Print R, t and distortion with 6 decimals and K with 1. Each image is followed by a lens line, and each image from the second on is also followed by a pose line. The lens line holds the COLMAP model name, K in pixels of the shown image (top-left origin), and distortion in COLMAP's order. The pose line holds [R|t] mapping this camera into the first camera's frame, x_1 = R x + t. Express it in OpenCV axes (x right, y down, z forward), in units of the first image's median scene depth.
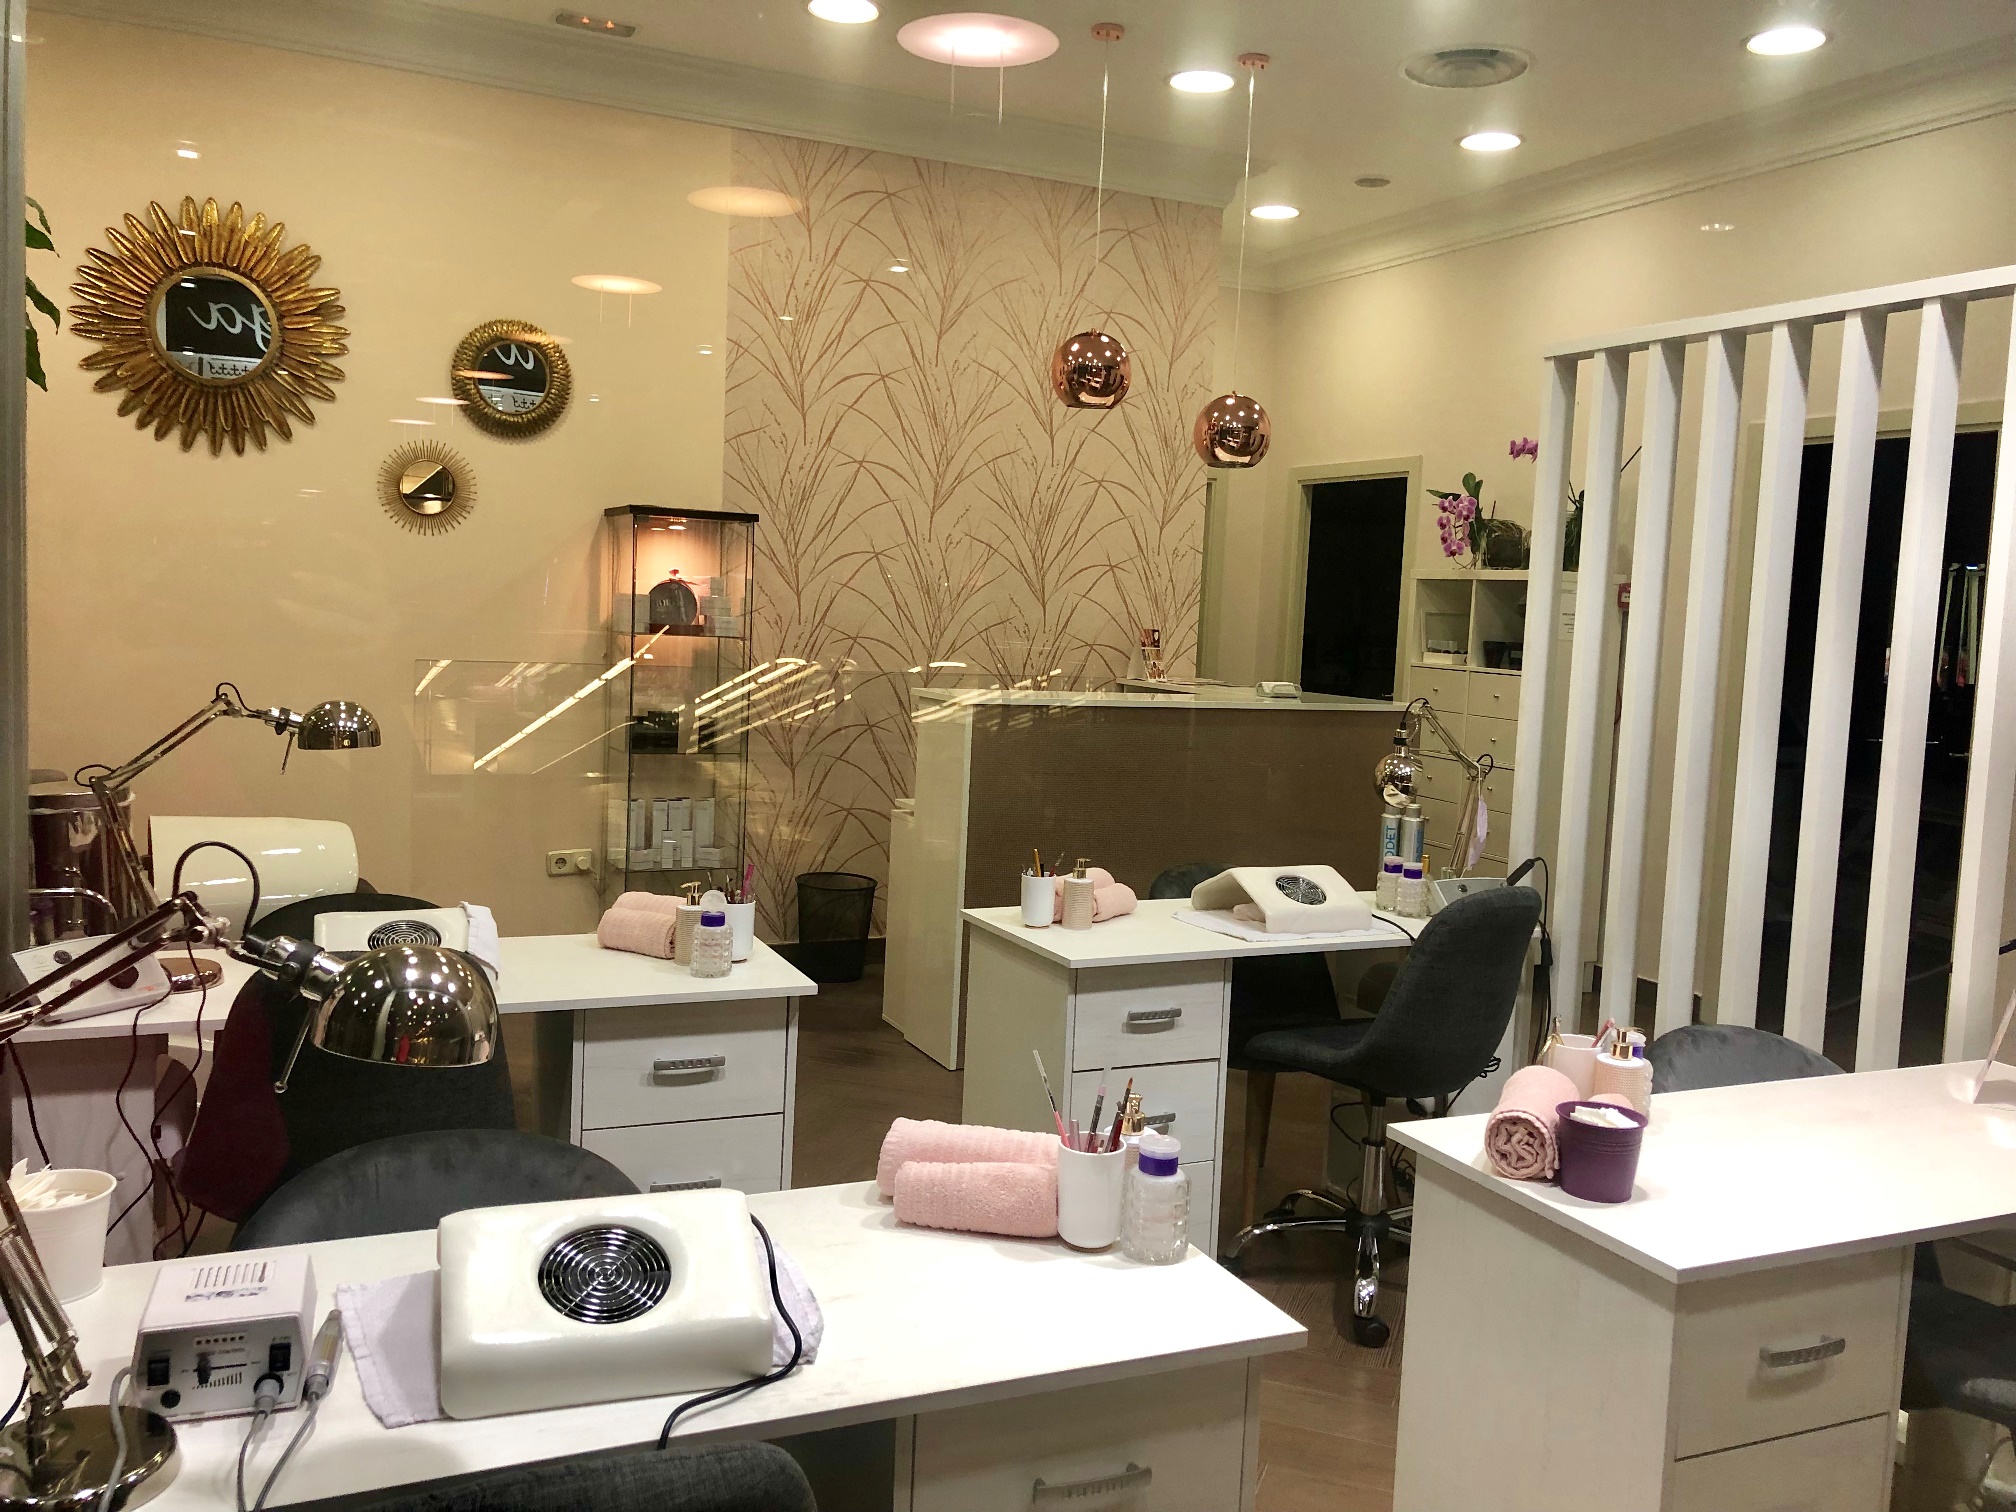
lens RADIAL K [[1679.5, 0, 1007.0], [0, 1679.5, 757.6], [0, 0, 1]] dist [0.007040, 0.002152]
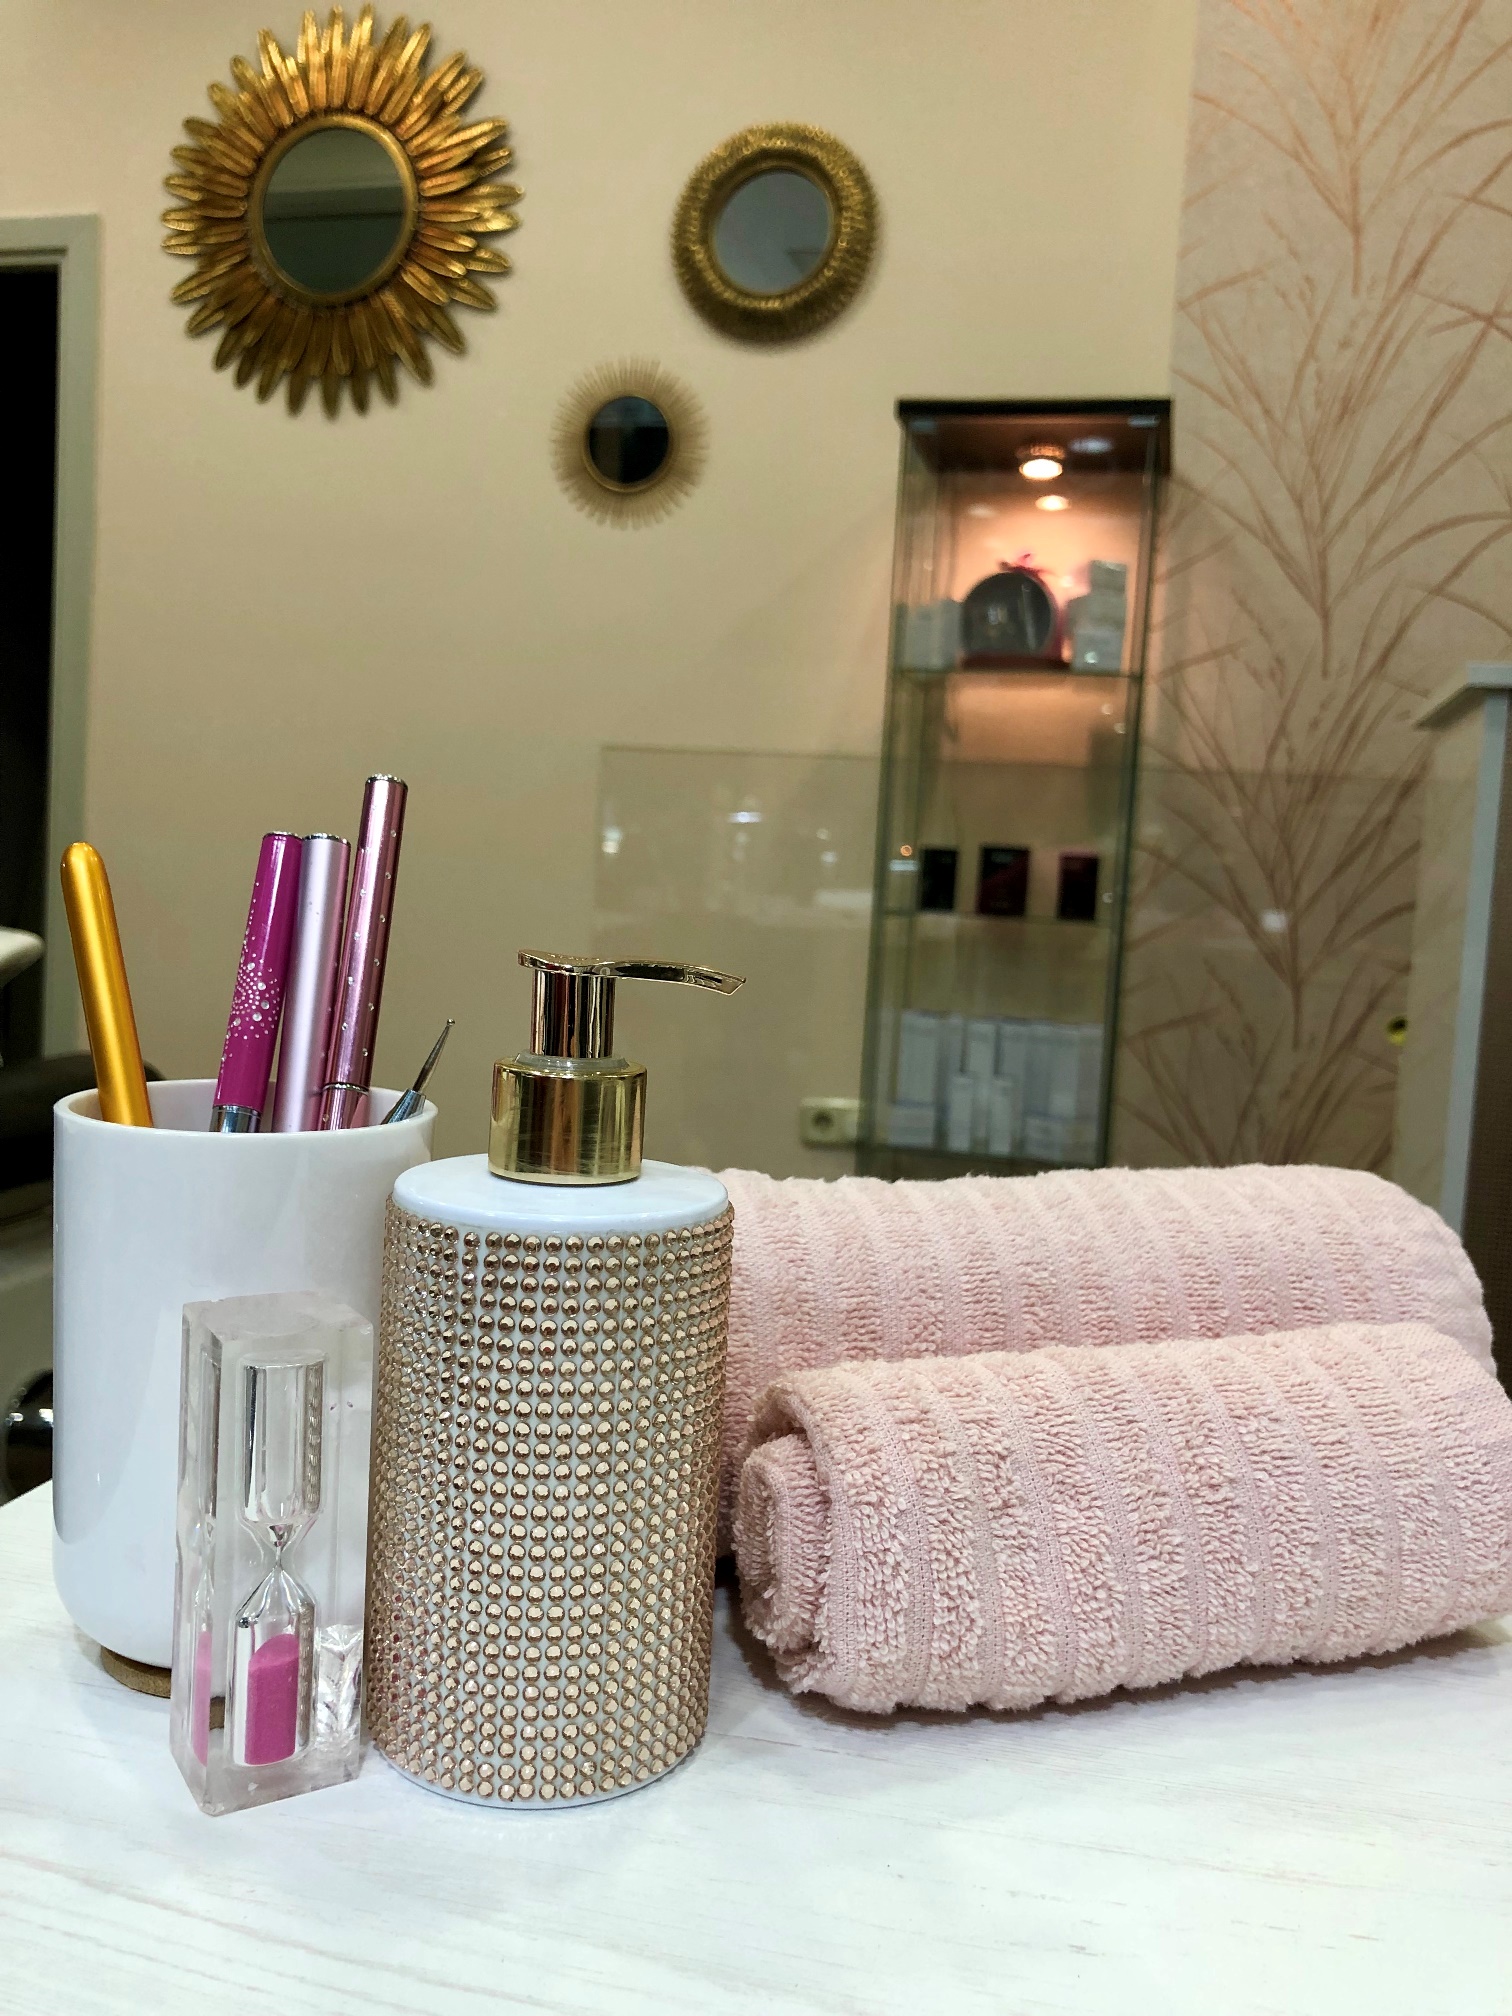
lens RADIAL K [[1679.5, 0, 760.2], [0, 1679.5, 999.7], [0, 0, 1]] dist [0.007040, 0.002152]
pose [[0.782157, 0.045738, -0.621400, 0.055781], [-0.076500, 0.996806, -0.022921, 0.037945], [0.618367, 0.065465, 0.783158, 0.576796]]
